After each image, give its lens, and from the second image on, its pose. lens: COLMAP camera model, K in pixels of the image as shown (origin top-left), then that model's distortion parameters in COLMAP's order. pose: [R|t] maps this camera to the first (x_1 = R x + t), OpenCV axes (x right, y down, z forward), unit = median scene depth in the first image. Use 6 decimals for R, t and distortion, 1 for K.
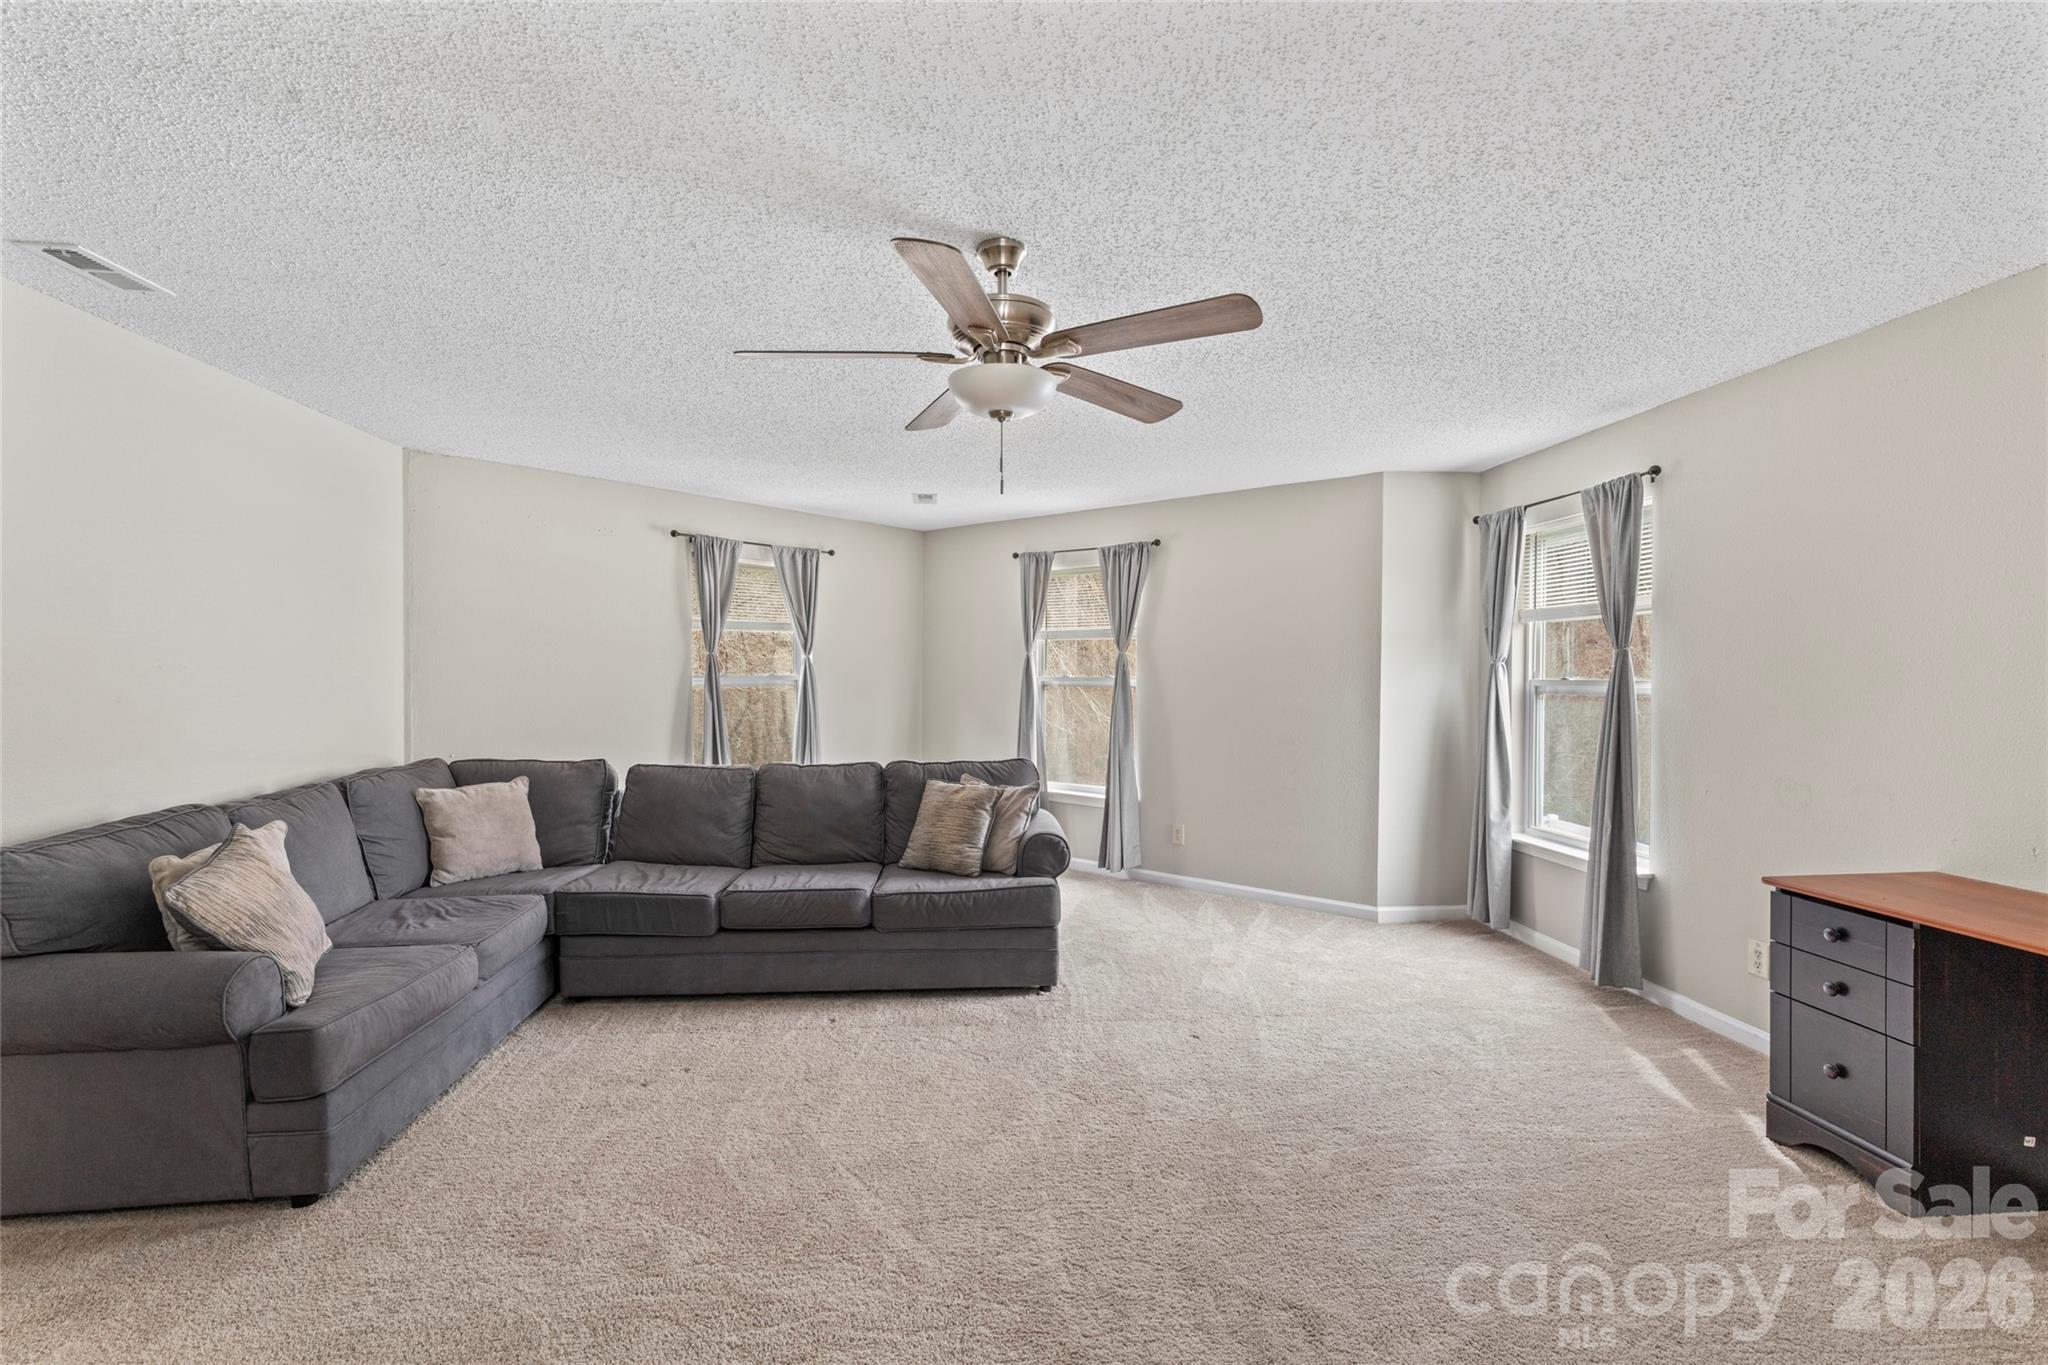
lens RADIAL K [[910.1, 0, 1026.0], [0, 910.1, 668.9], [0, 0, 1]] dist [-0.000868, 0.000090]
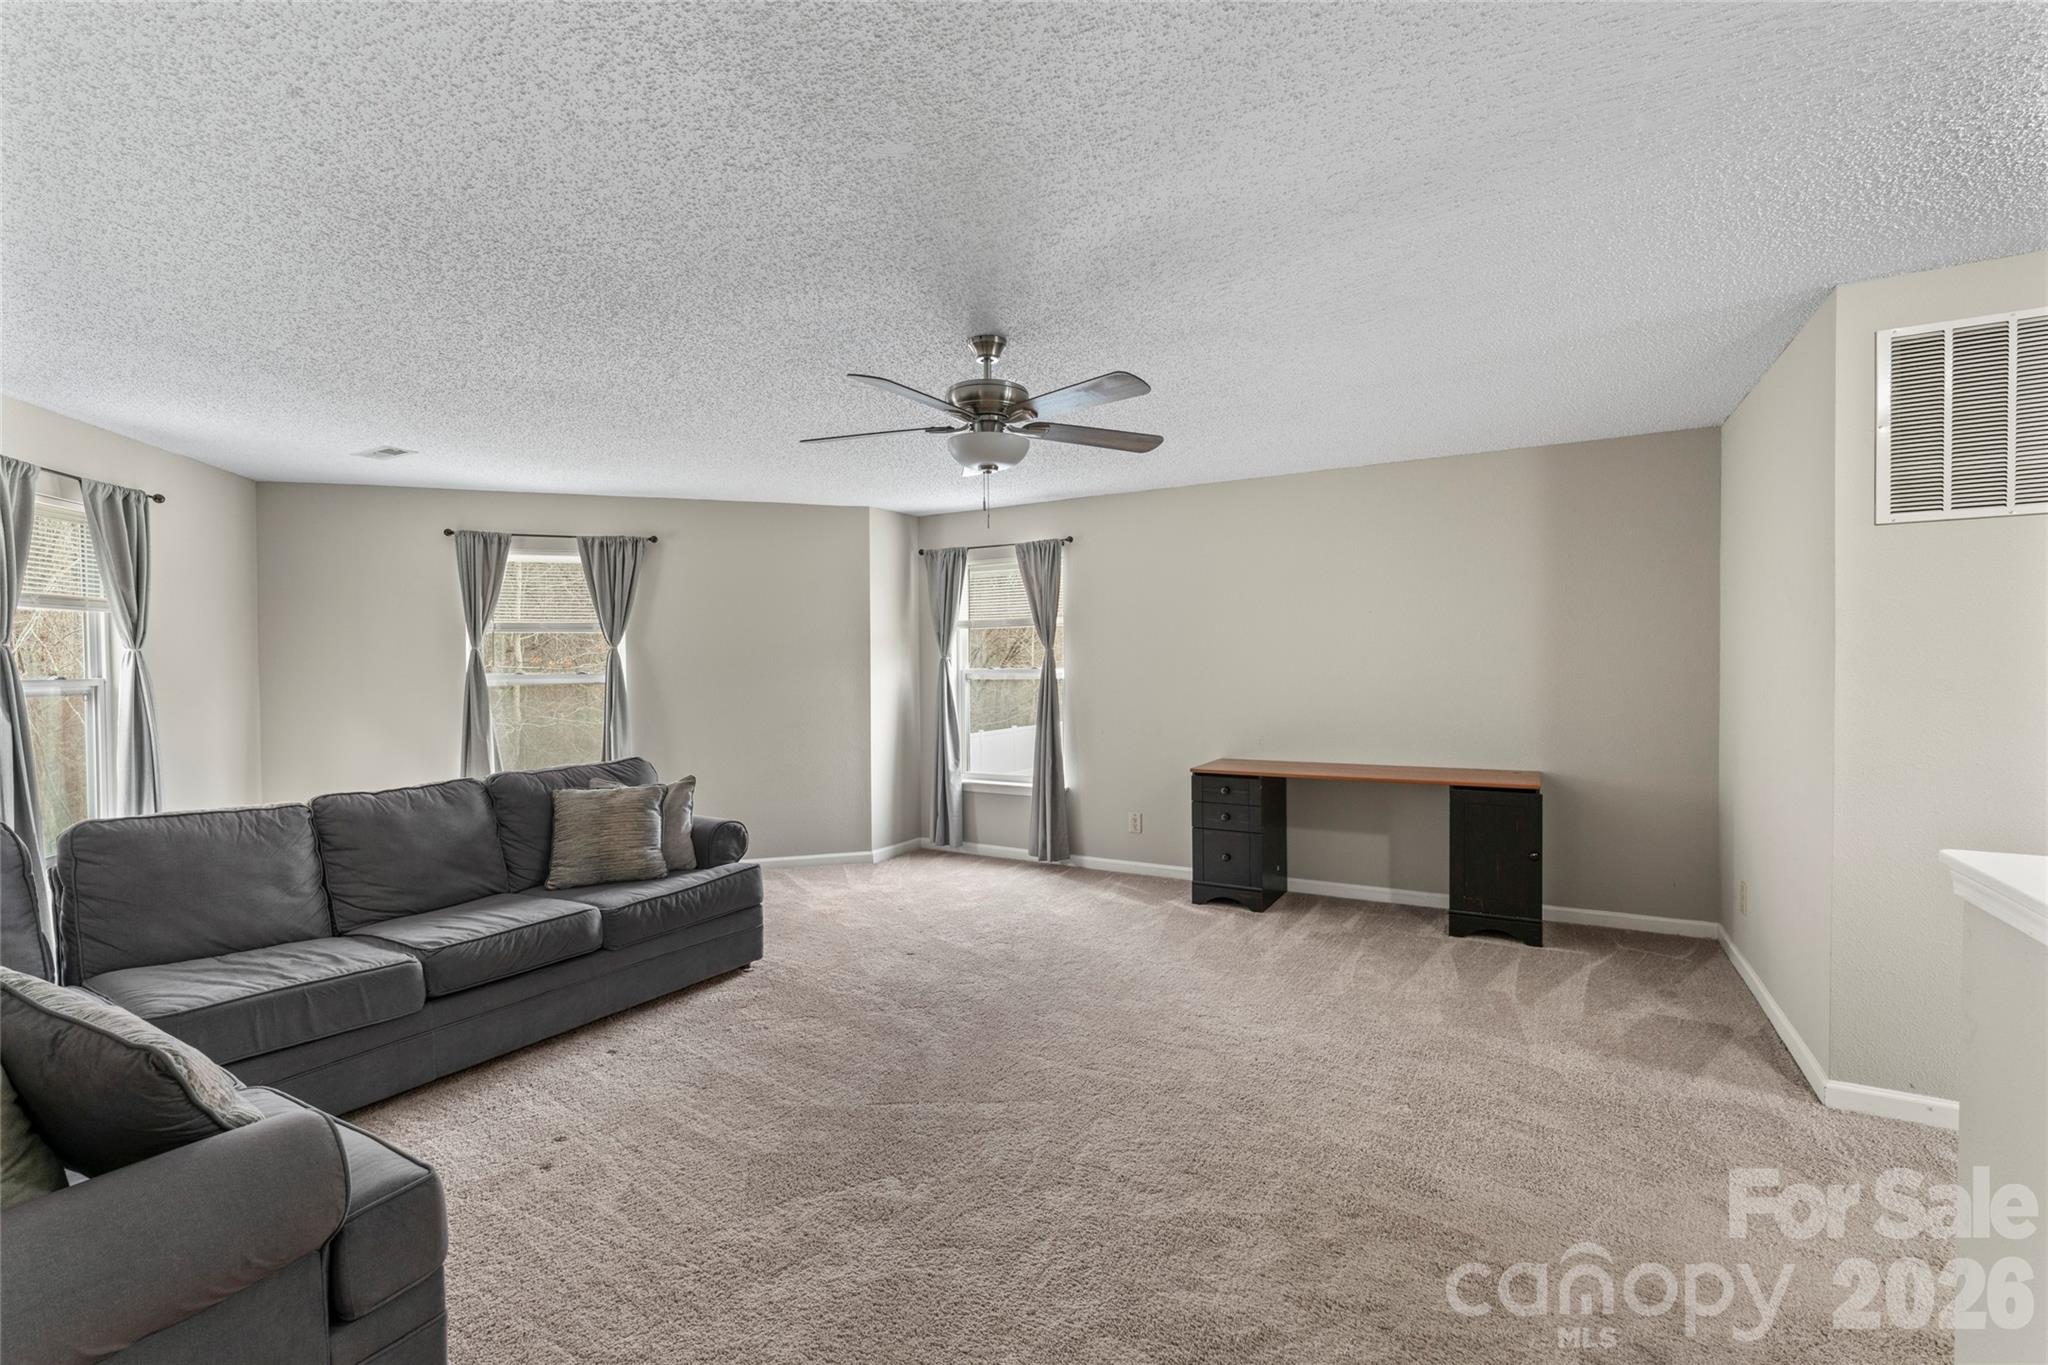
lens RADIAL K [[891.2, 0, 1032.0], [0, 891.2, 668.1], [0, 0, 1]] dist [0.013154, -0.000092]
pose [[0.580811, -0.010847, 0.813966, -0.651482], [0.009097, 0.999935, 0.006833, 0.001338], [-0.813988, 0.003436, 0.580872, 0.130085]]
